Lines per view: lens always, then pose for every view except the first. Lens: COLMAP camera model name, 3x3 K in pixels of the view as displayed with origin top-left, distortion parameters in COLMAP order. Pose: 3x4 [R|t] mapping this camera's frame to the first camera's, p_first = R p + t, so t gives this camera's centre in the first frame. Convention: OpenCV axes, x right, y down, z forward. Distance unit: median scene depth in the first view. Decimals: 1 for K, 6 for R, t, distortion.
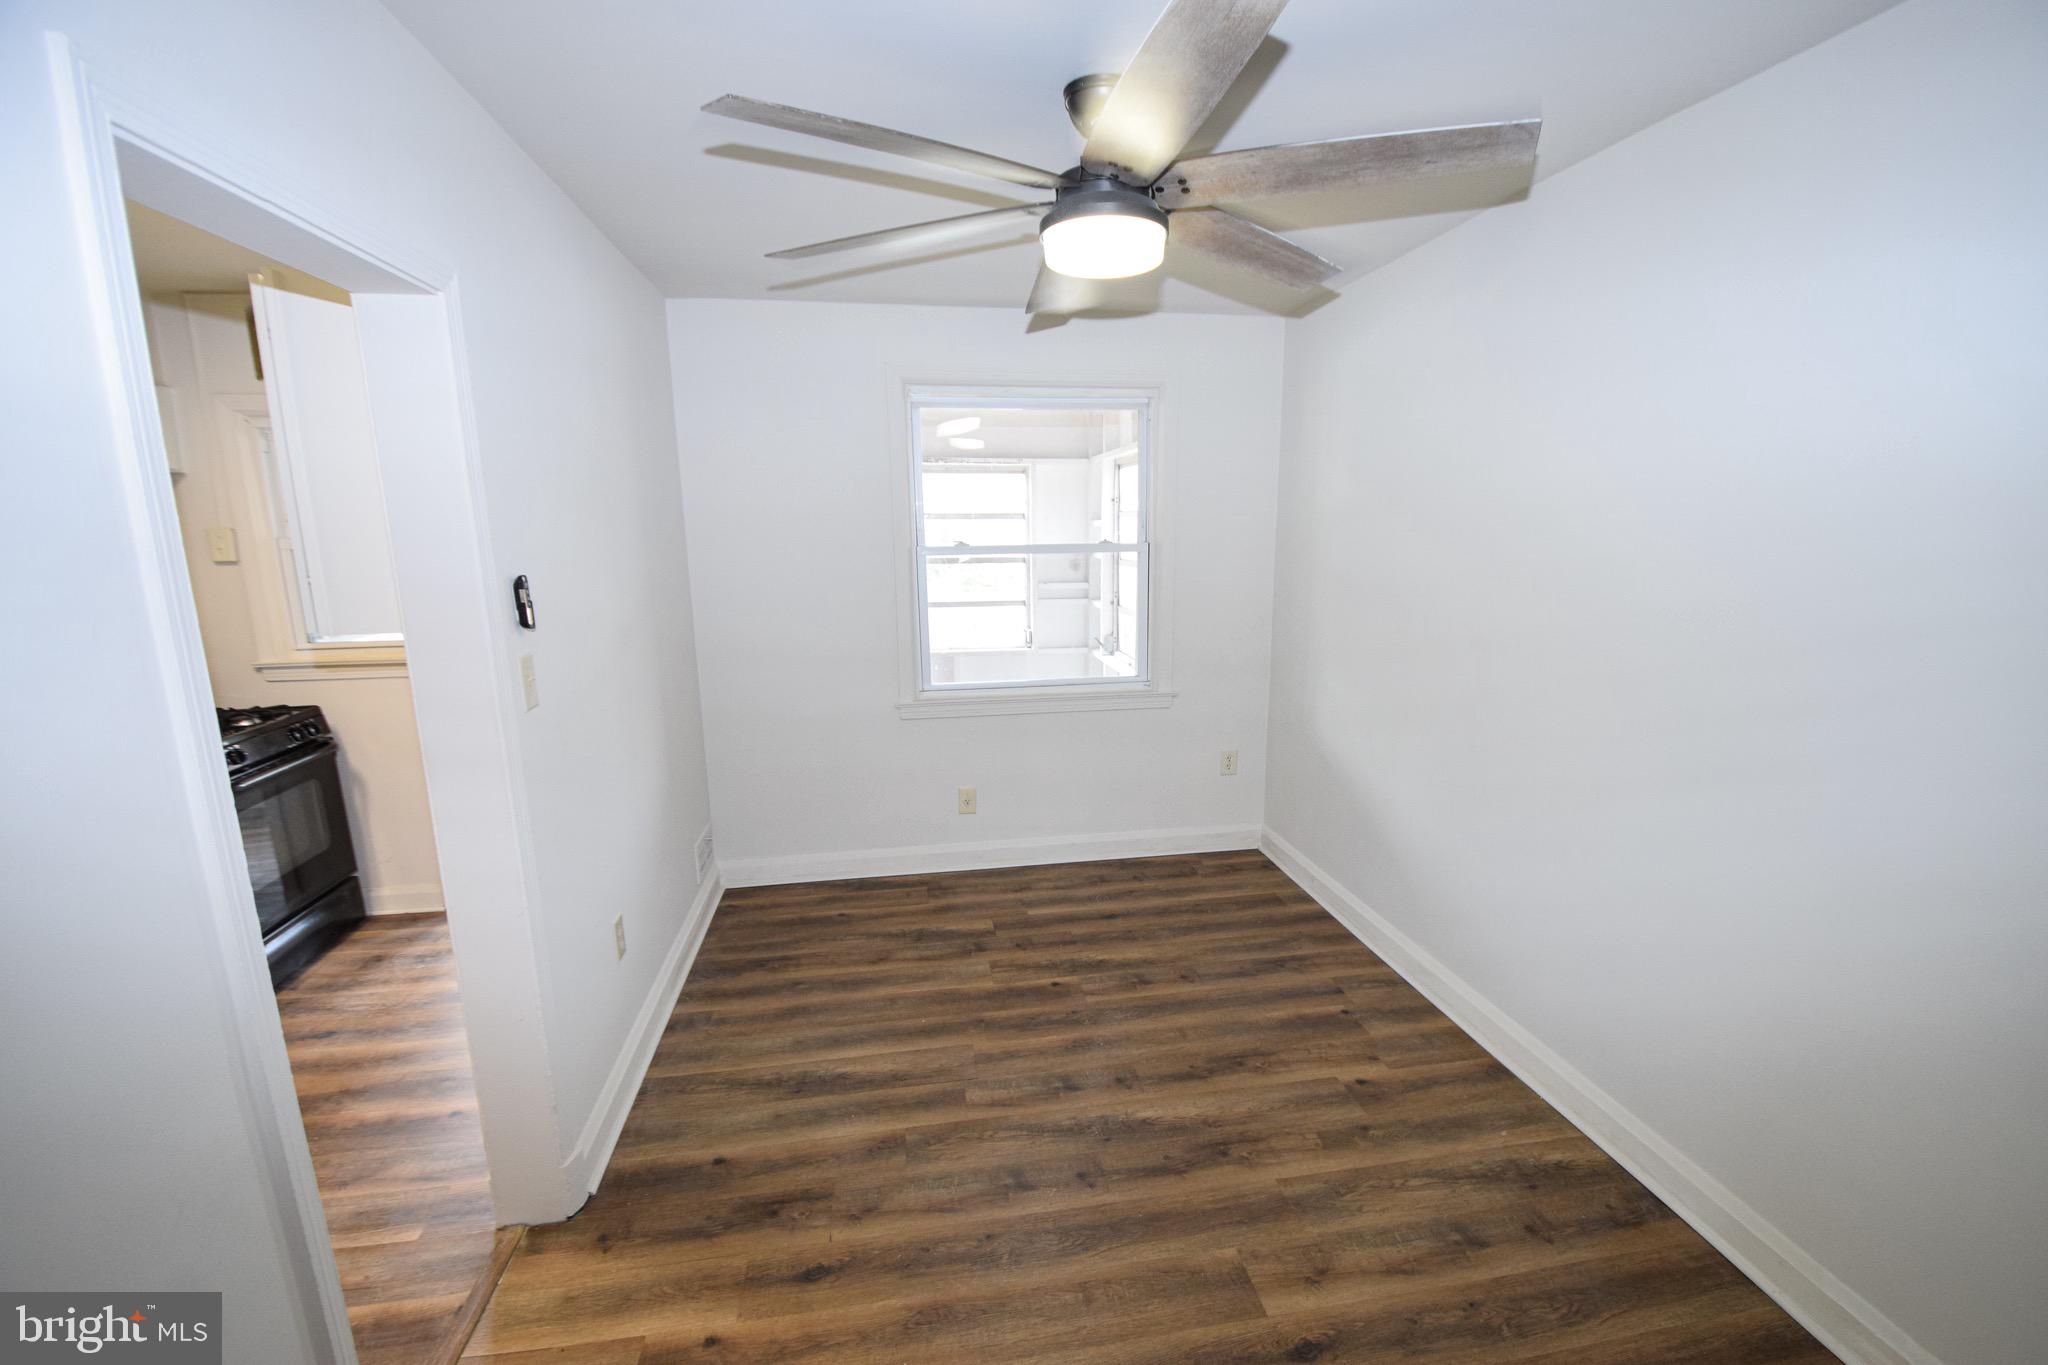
lens RADIAL K [[901.5, 0, 1053.3], [0, 901.5, 718.0], [0, 0, 1]] dist [0.017739, -0.025142]
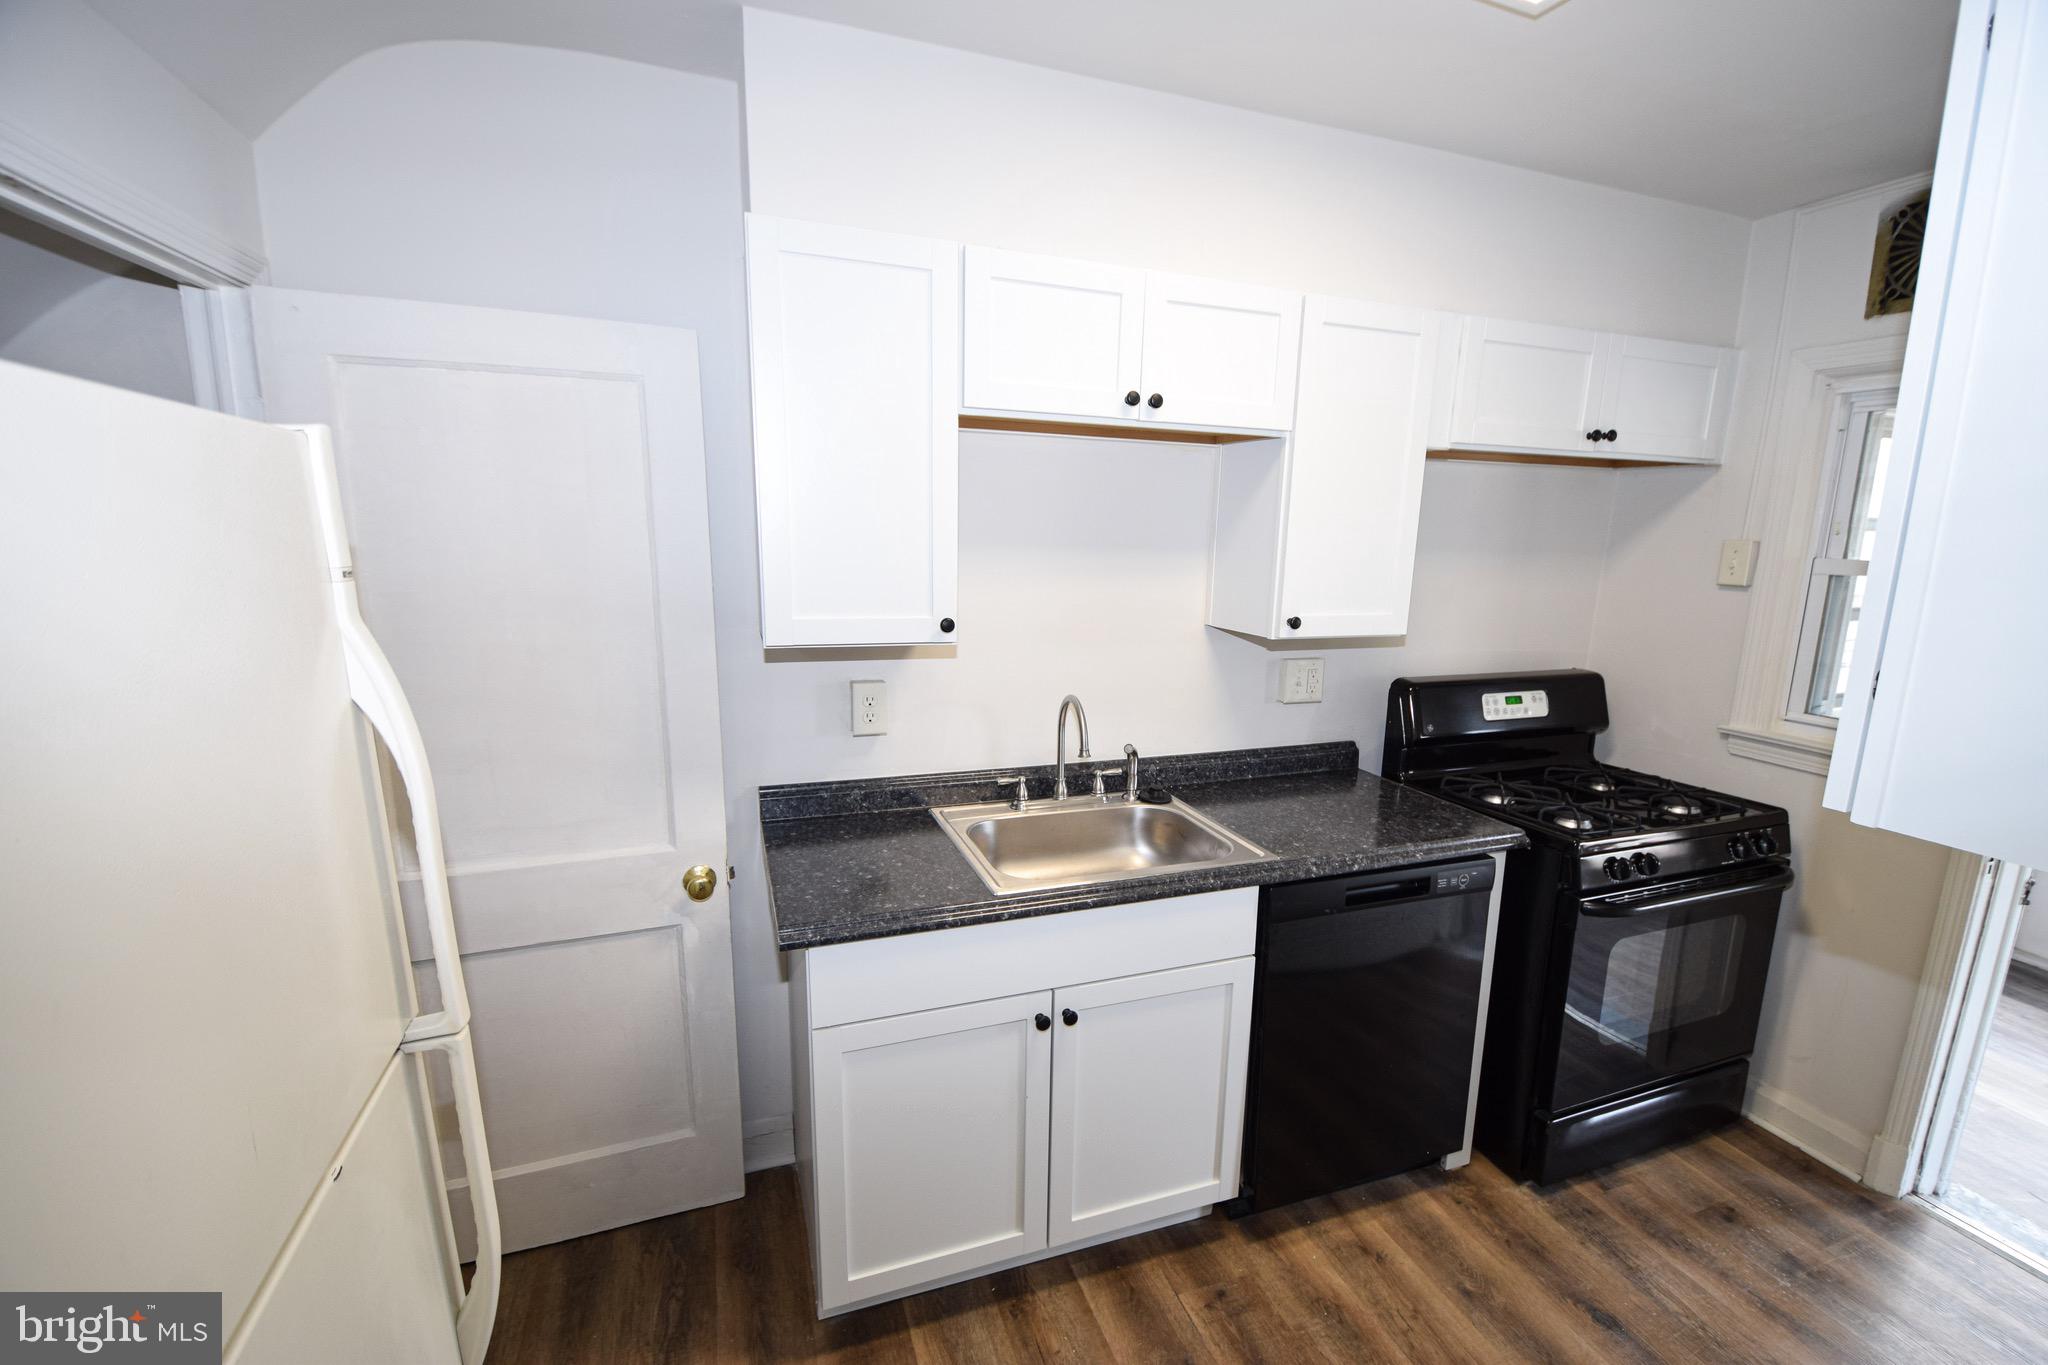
lens RADIAL K [[901.5, 0, 1053.3], [0, 901.5, 718.0], [0, 0, 1]] dist [0.017739, -0.025142]
pose [[0.178729, 0.208529, -0.961547, -0.408239], [-0.232058, 0.958646, 0.164765, -0.088389], [0.956141, 0.193686, 0.219729, 0.462484]]
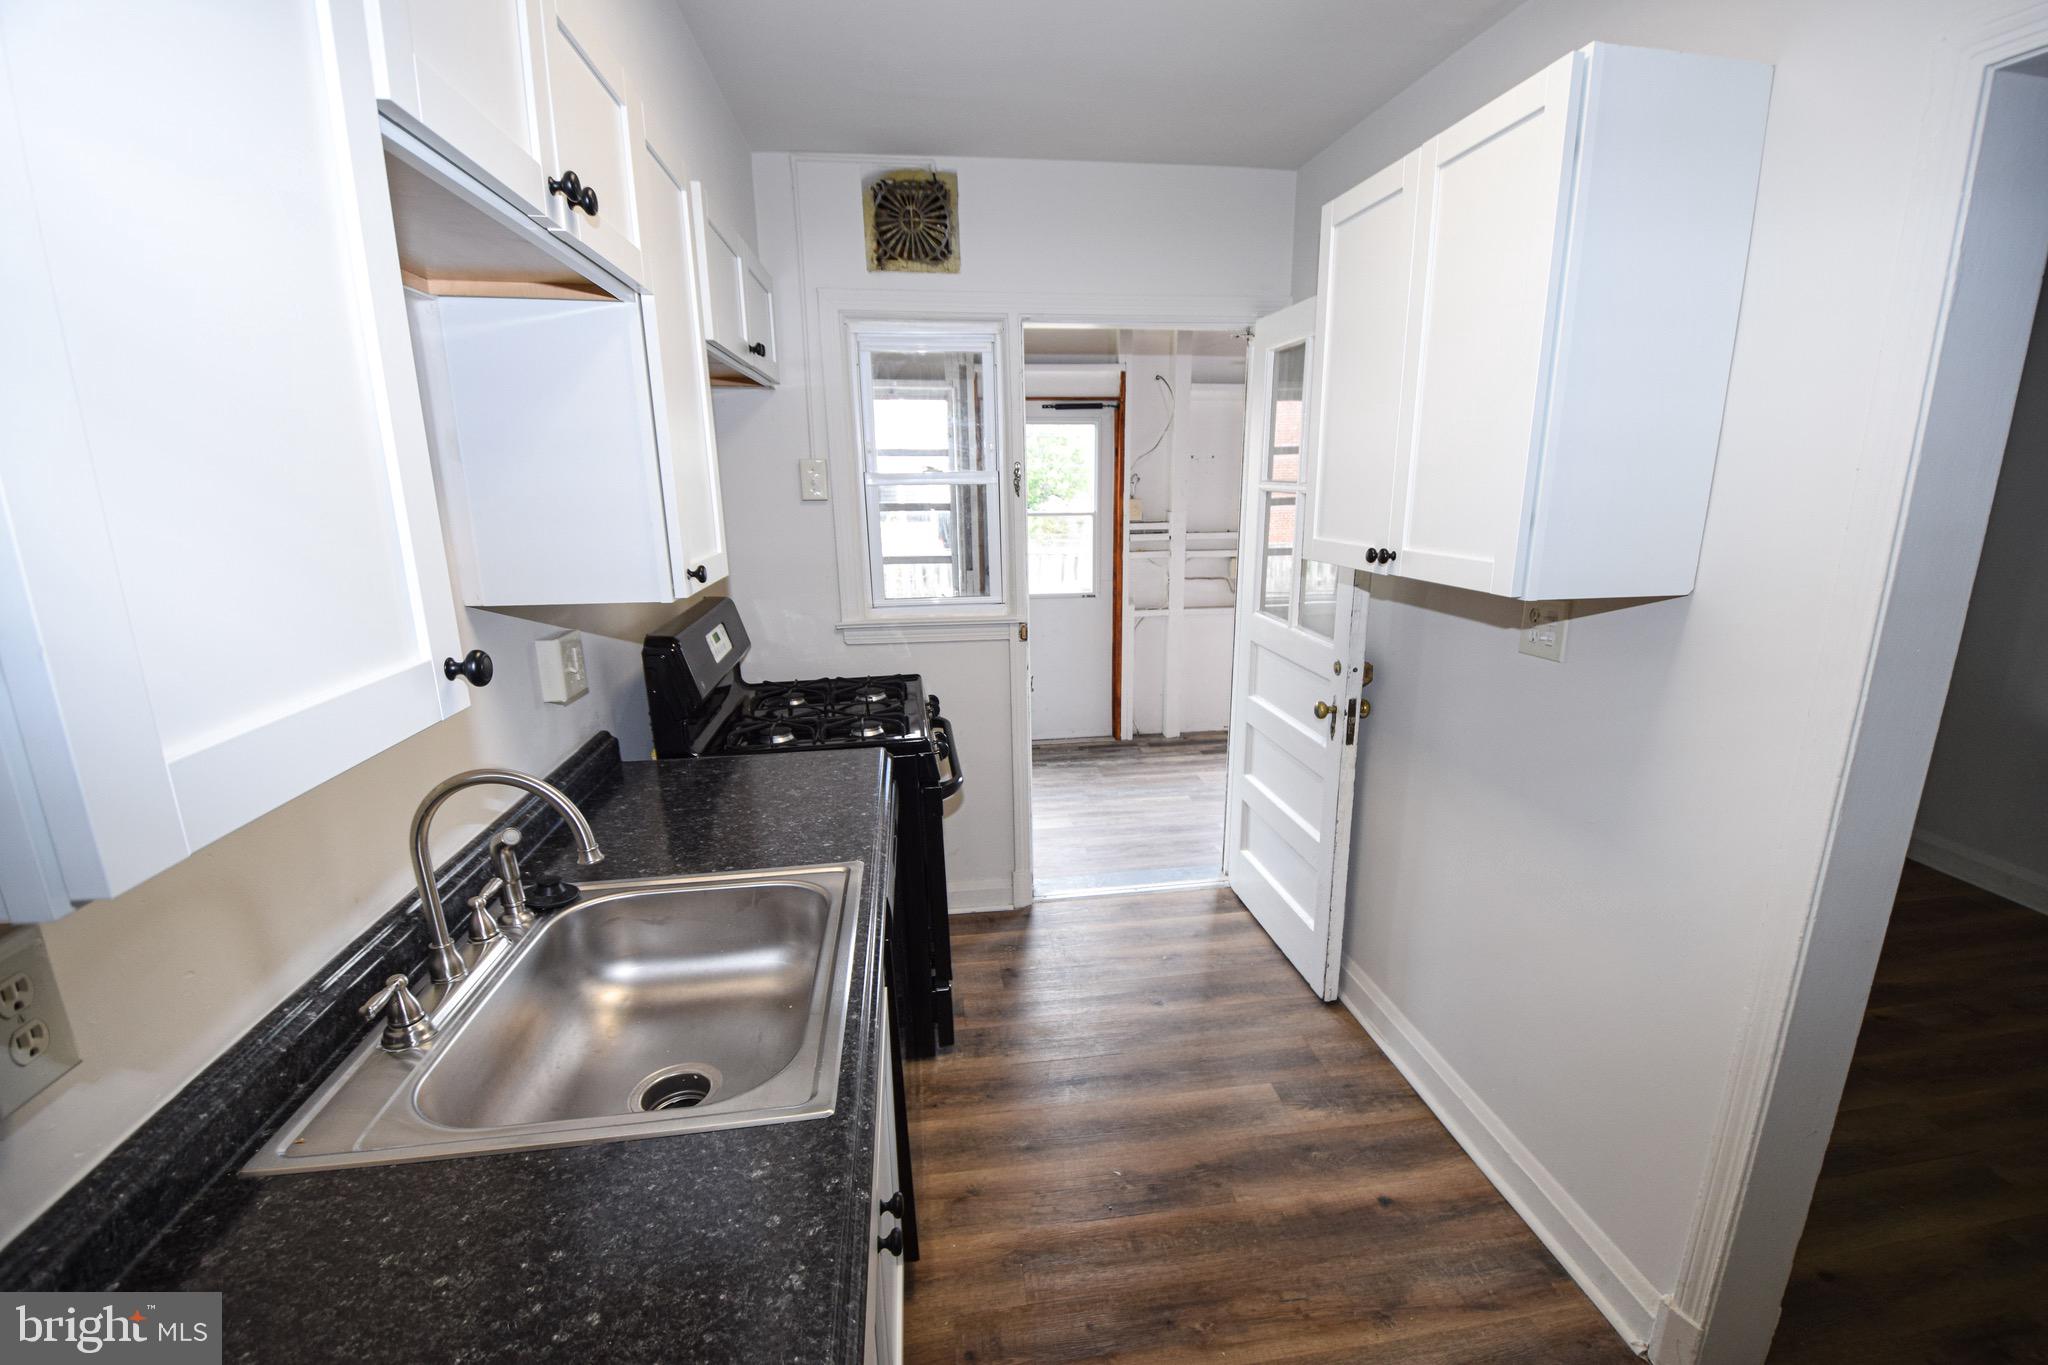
lens RADIAL K [[901.8, 0, 1068.9], [0, 901.8, 717.5], [0, 0, 1]] dist [0.015724, -0.000061]
pose [[0.999950, 0.002914, -0.009579, -0.948990], [-0.002466, 0.998920, 0.046404, -0.017991], [0.009704, -0.046378, 0.998877, 0.224916]]
